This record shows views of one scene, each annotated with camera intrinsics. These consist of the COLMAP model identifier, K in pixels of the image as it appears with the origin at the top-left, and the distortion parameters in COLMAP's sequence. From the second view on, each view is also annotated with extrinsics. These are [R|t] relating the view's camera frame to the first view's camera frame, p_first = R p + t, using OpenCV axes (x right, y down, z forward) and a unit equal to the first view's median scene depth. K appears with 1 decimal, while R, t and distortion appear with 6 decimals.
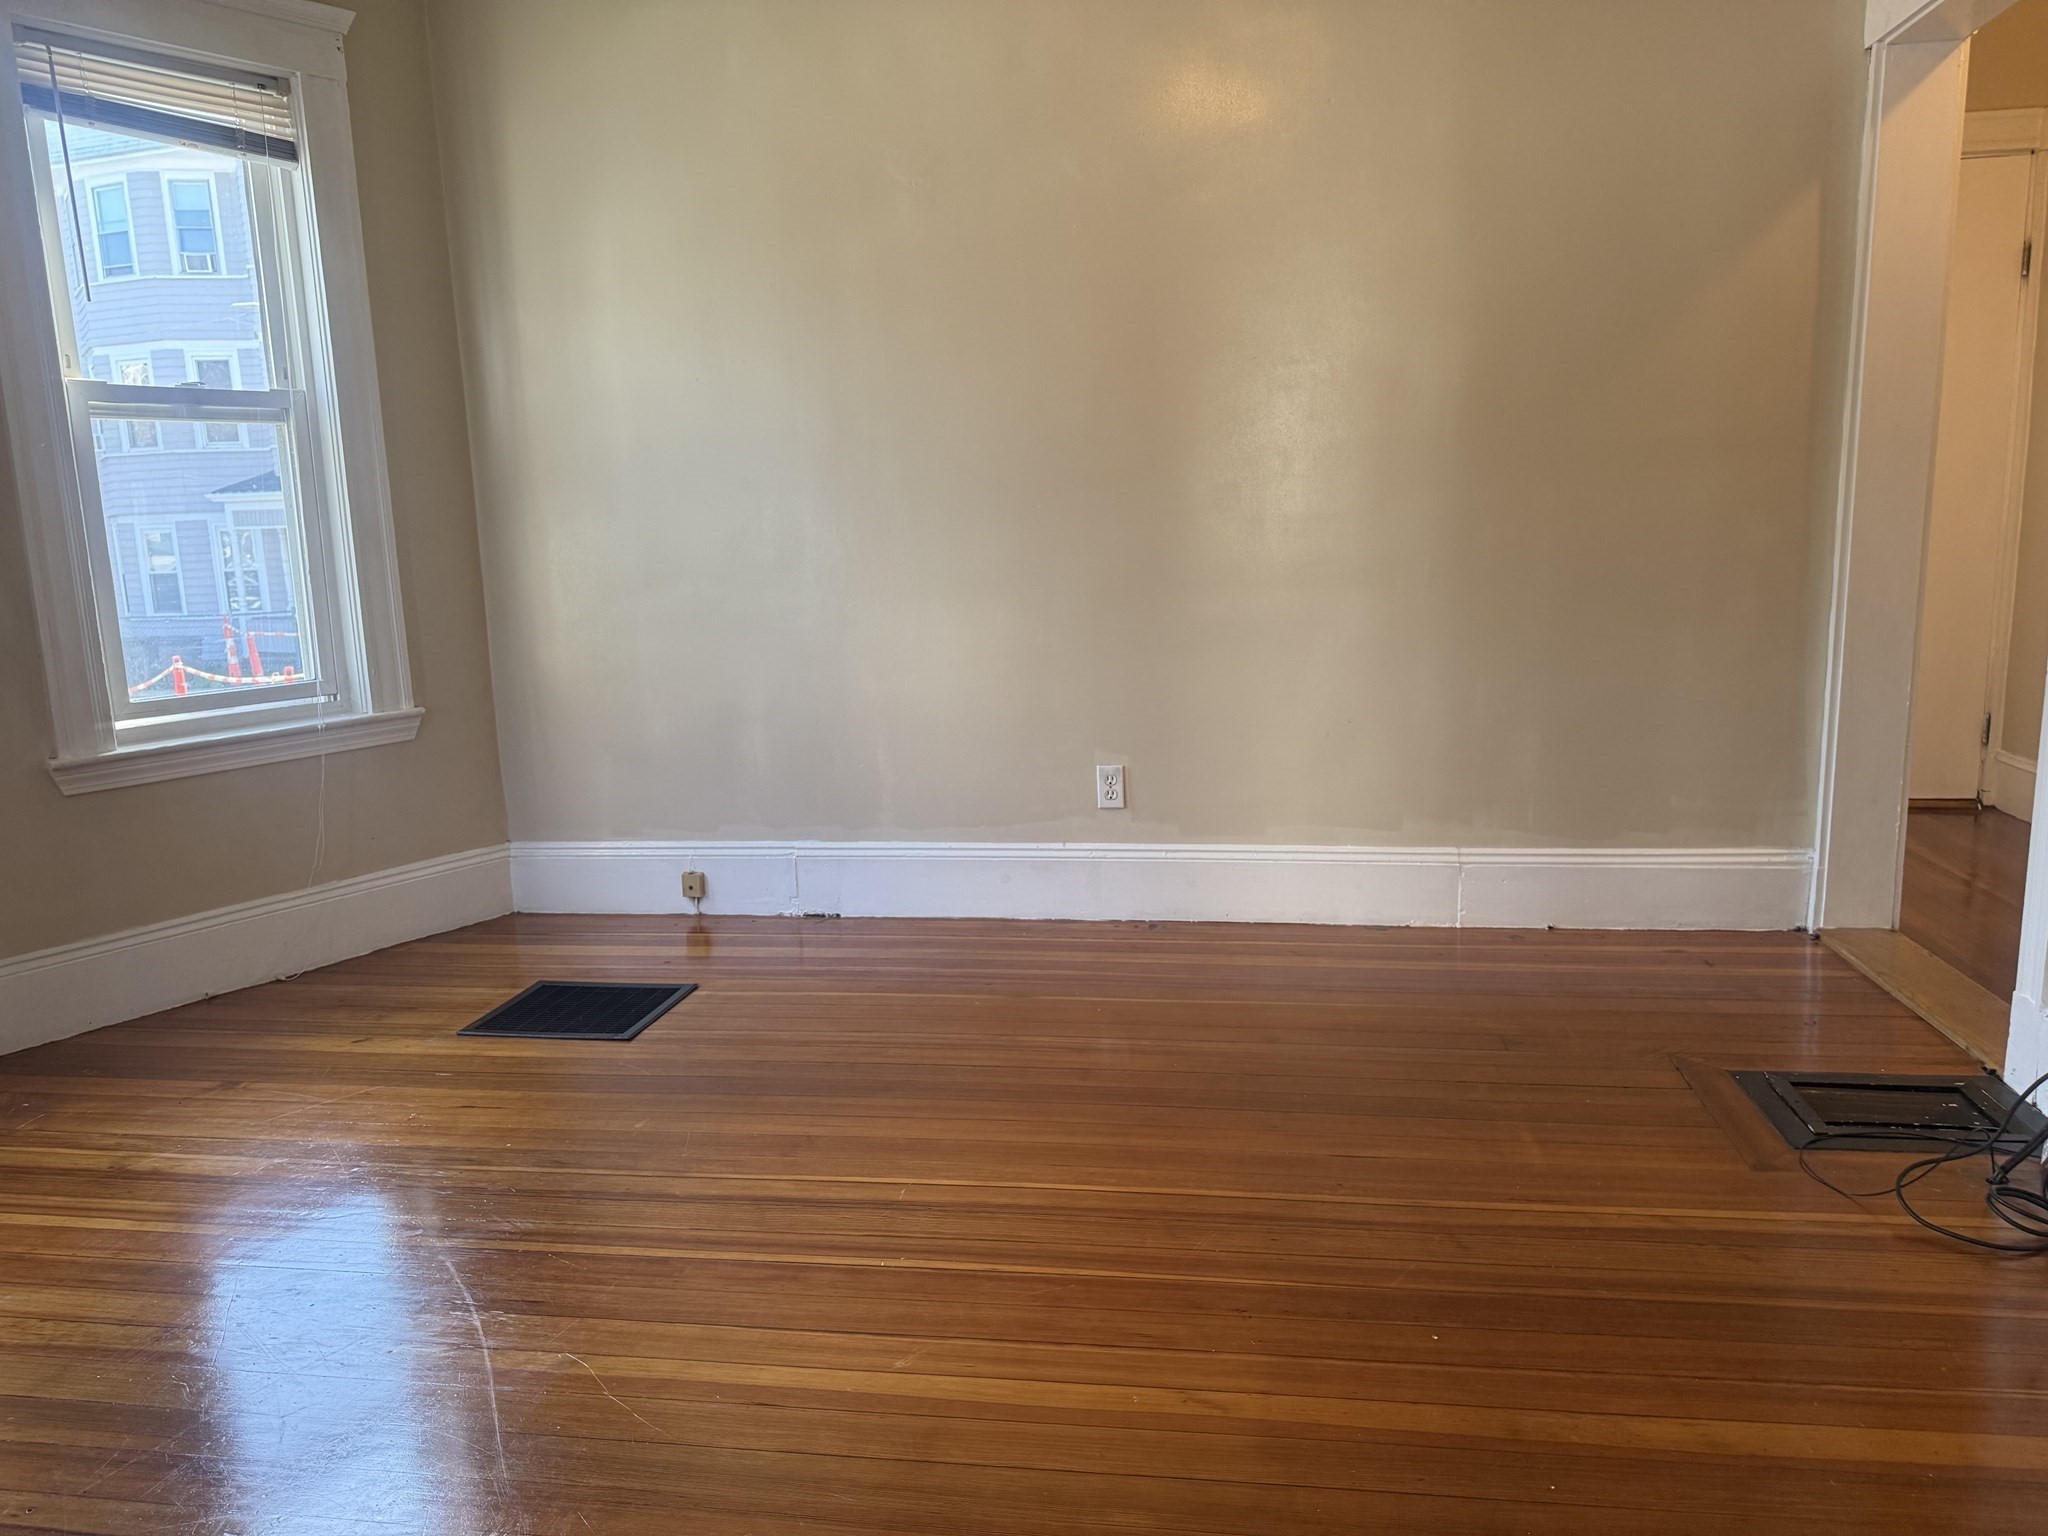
lens RADIAL K [[1444.7, 0, 1004.1], [0, 1444.7, 757.7], [0, 0, 1]] dist [0.065659, -0.083593]
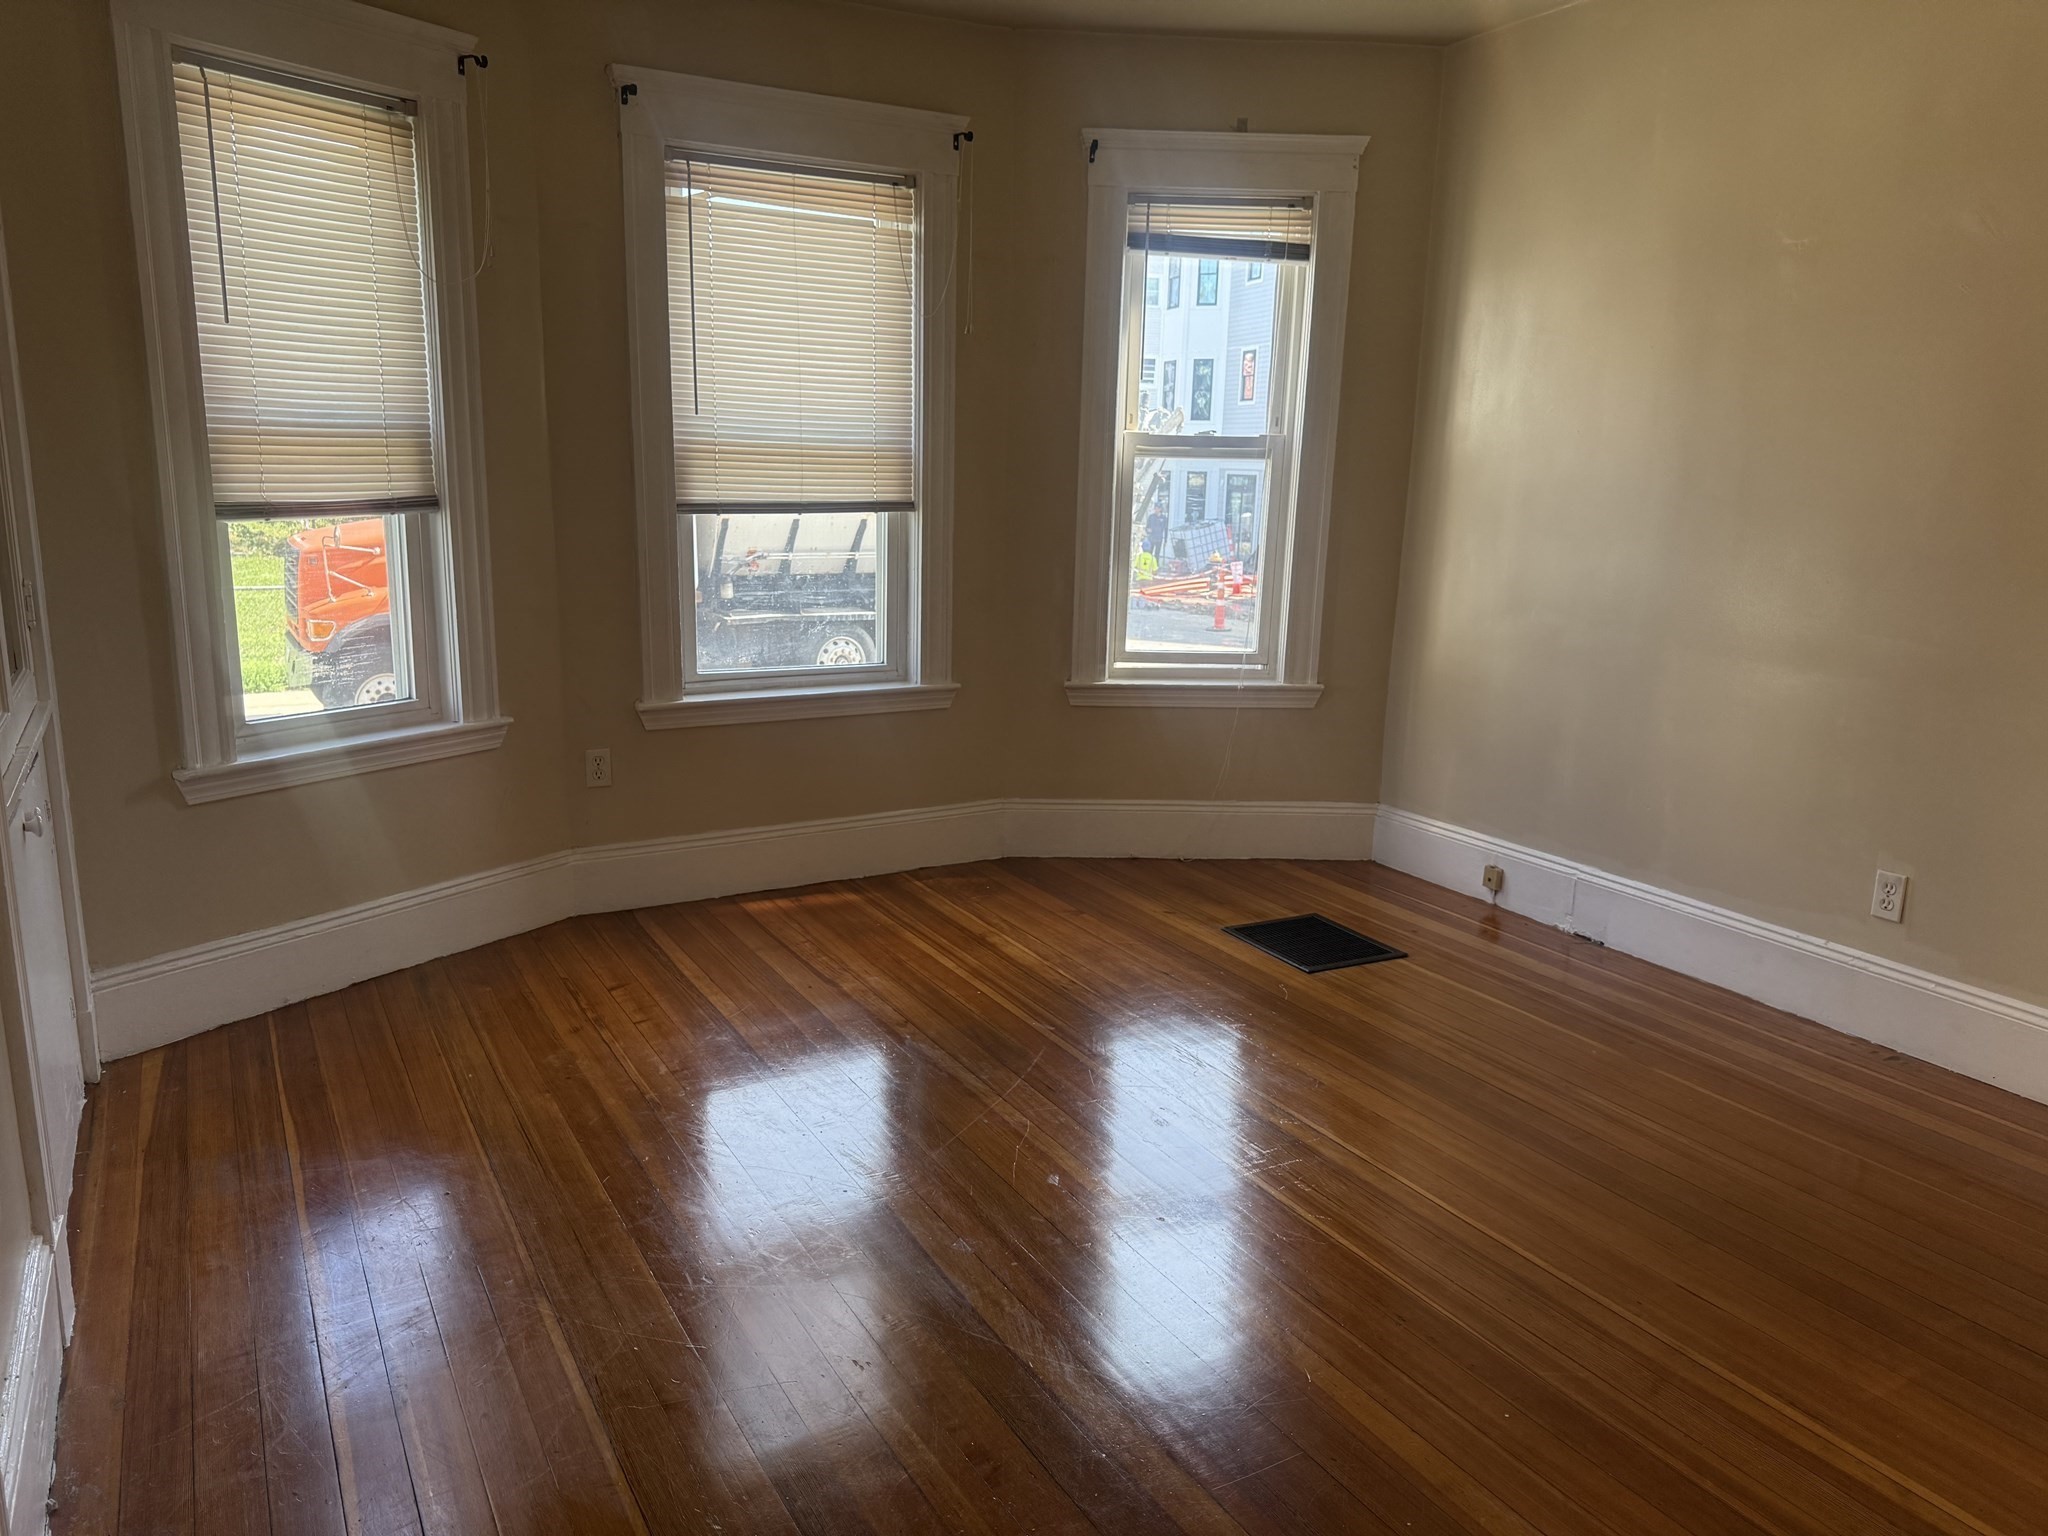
lens RADIAL K [[1444.7, 0, 1009.4], [0, 1444.7, 763.1], [0, 0, 1]] dist [0.065659, -0.083593]
pose [[0.607990, 0.208509, -0.766076, 0.429872], [-0.170898, 0.976650, 0.130190, -0.087595], [0.775333, 0.051766, 0.629427, -0.007357]]
